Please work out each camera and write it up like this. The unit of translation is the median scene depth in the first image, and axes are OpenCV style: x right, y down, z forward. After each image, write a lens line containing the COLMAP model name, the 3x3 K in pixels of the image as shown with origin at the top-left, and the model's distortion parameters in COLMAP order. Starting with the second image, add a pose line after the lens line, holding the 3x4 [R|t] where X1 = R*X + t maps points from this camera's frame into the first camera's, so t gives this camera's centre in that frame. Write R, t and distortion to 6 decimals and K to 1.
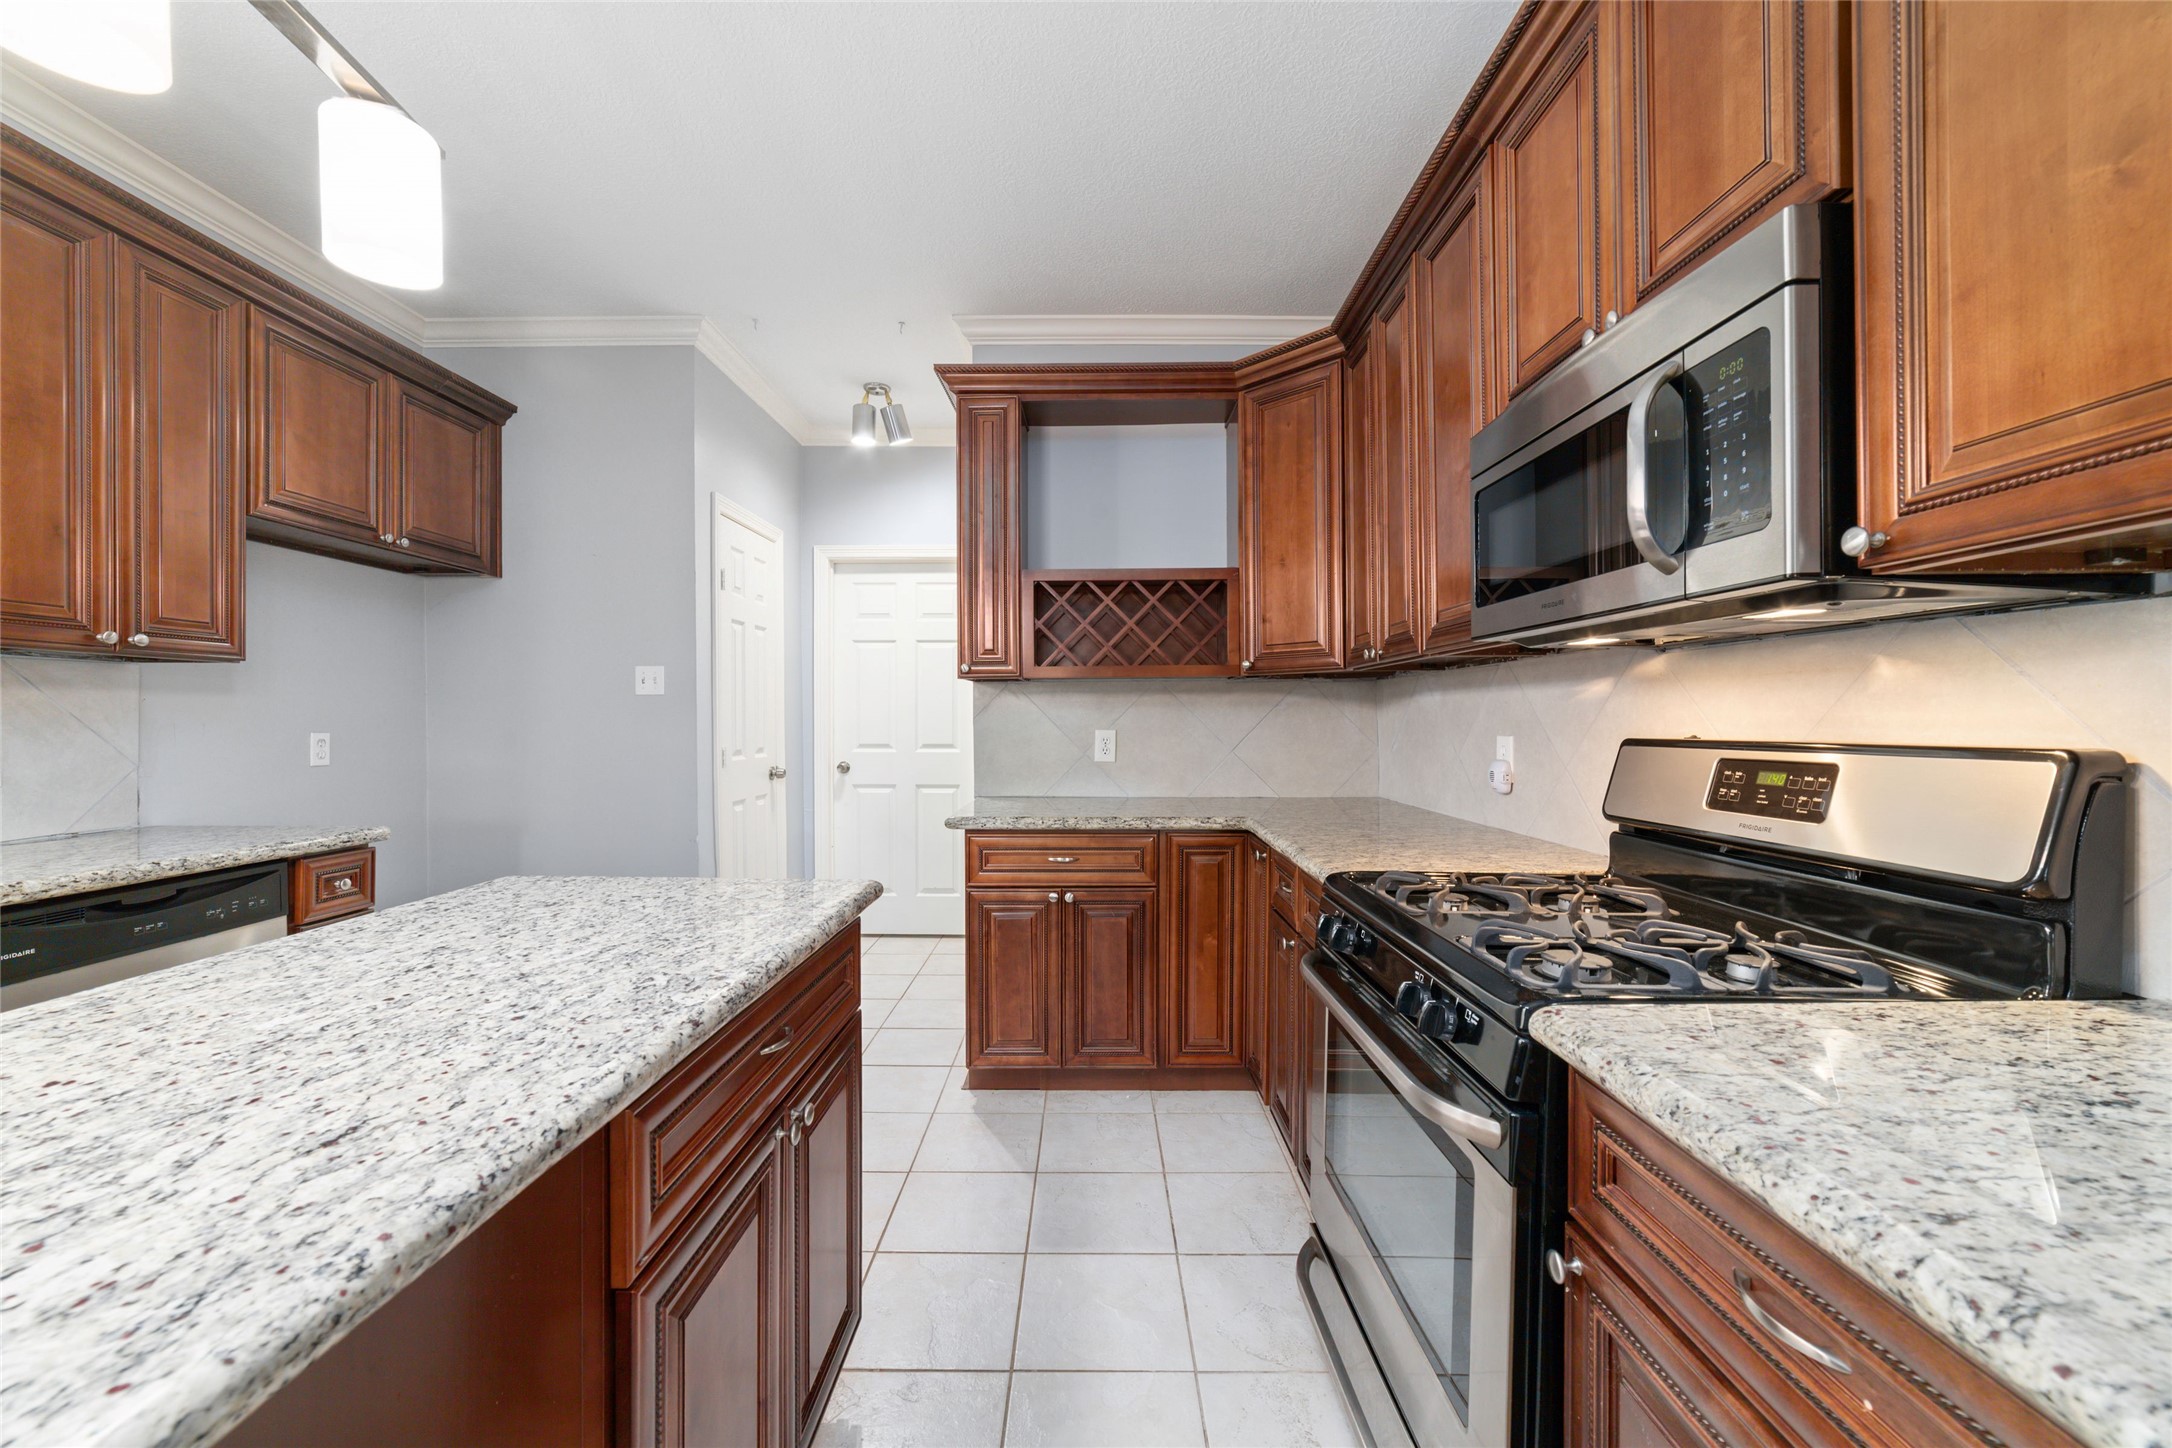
lens RADIAL K [[827.9, 0, 1089.5], [0, 827.9, 721.8], [0, 0, 1]] dist [-0.015359, -0.000005]
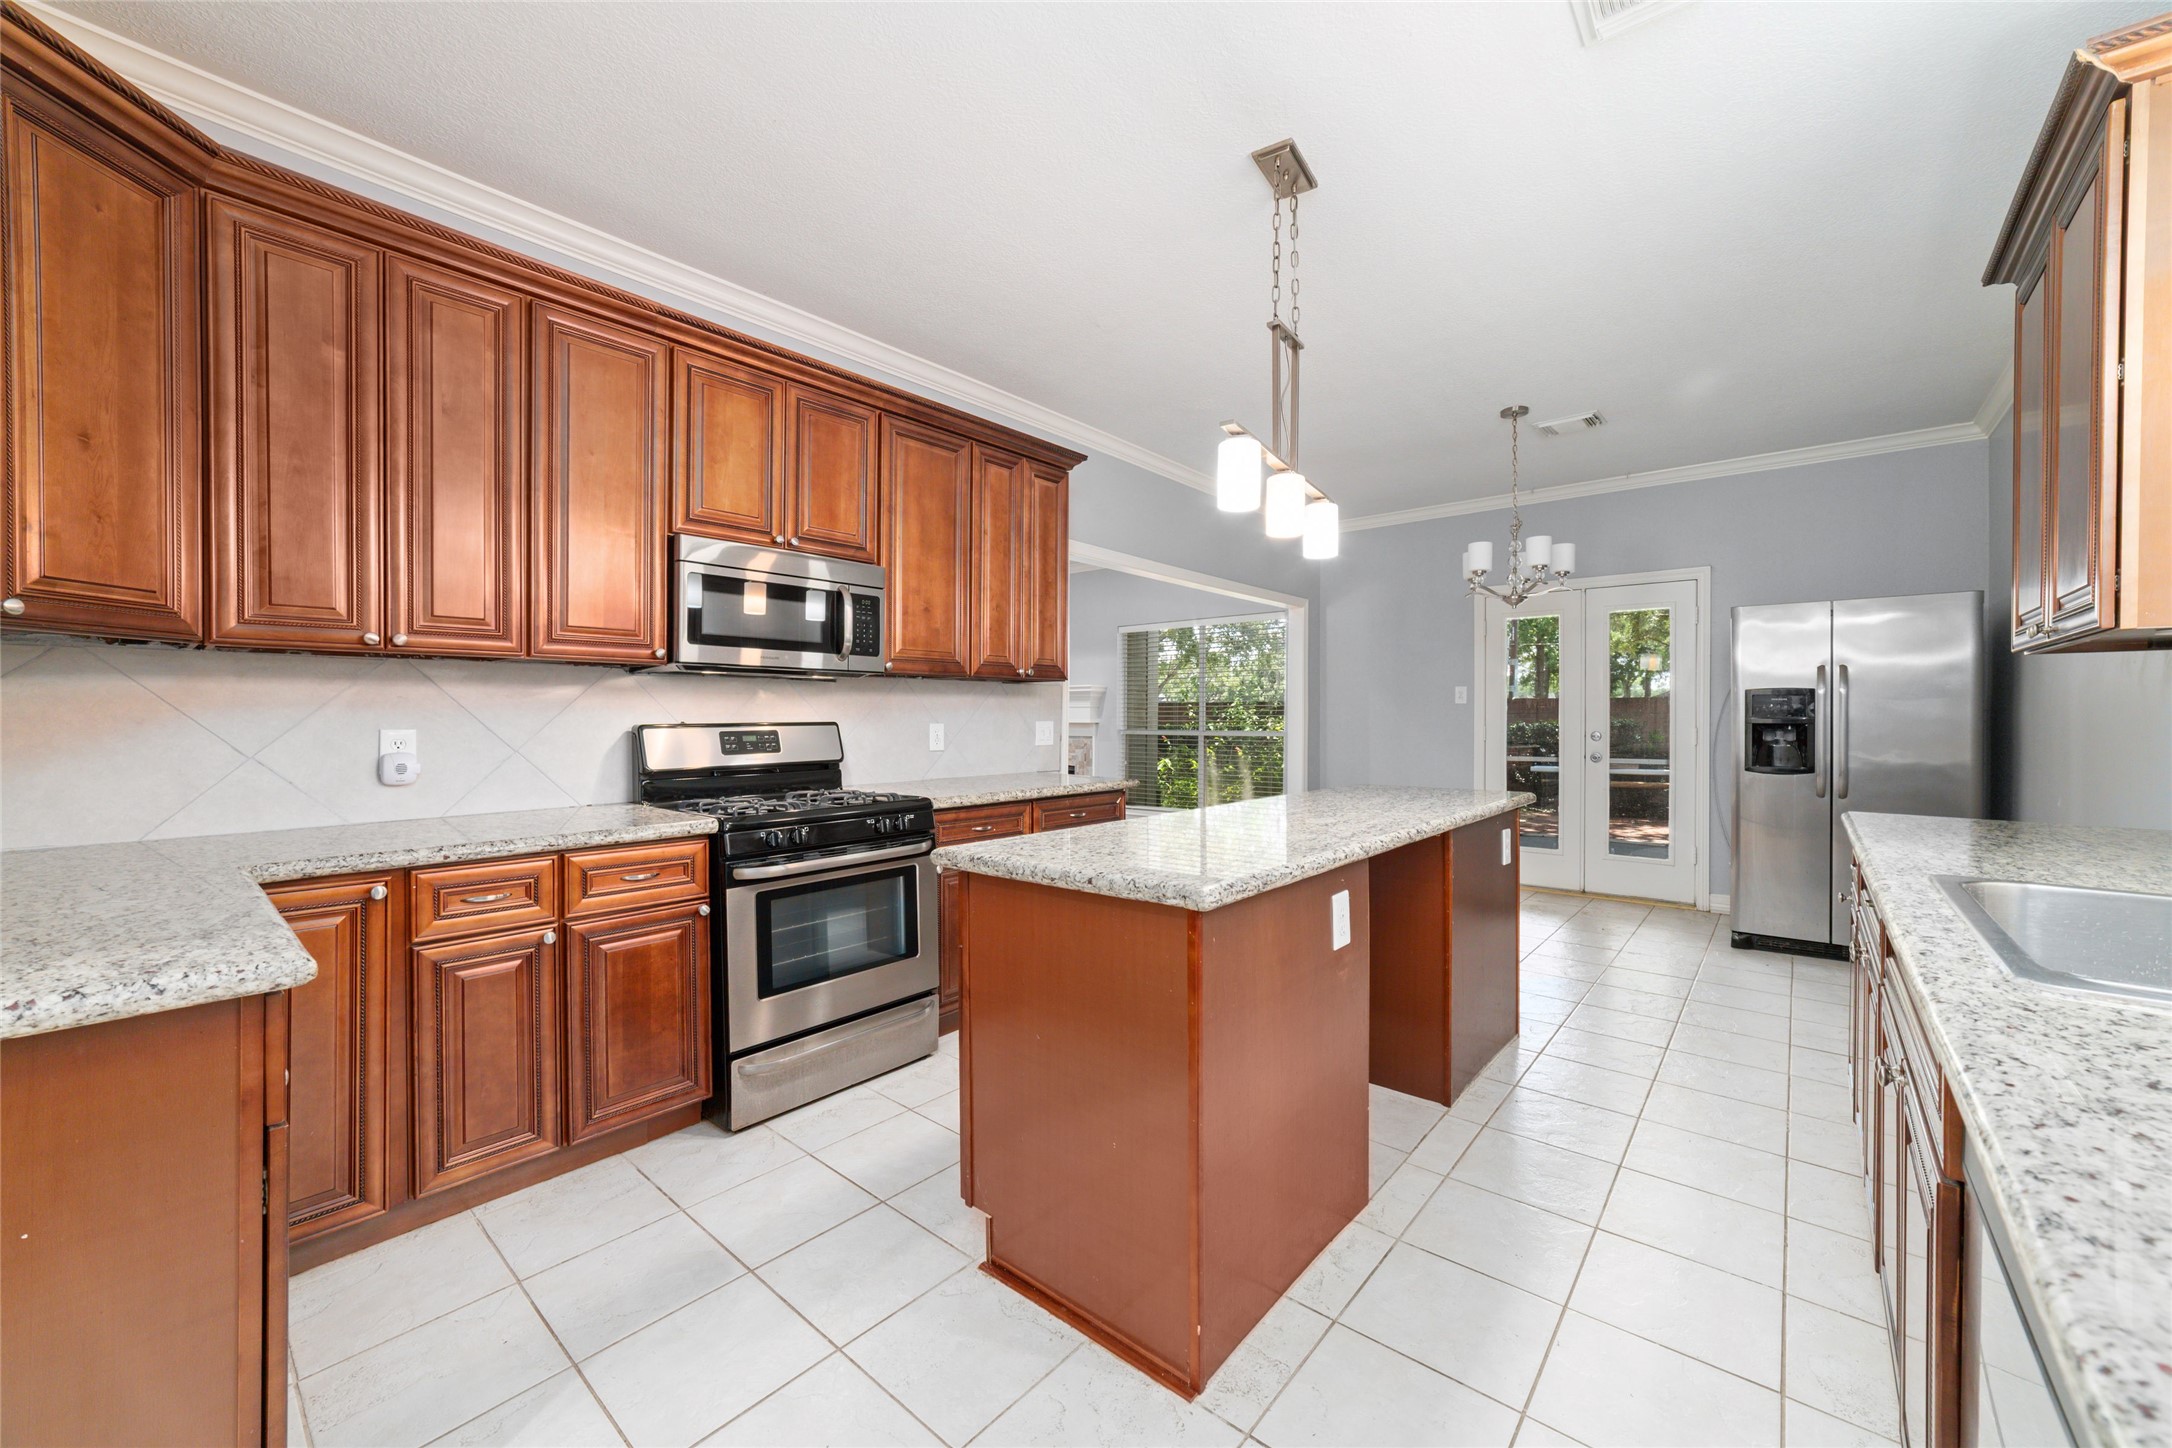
lens RADIAL K [[827.9, 0, 1089.5], [0, 827.9, 721.8], [0, 0, 1]] dist [-0.015359, -0.000005]
pose [[-0.760699, -0.012791, 0.648979, -1.510901], [-0.001308, 0.999834, 0.018172, -0.026468], [-0.649103, 0.012974, -0.760590, 2.158363]]
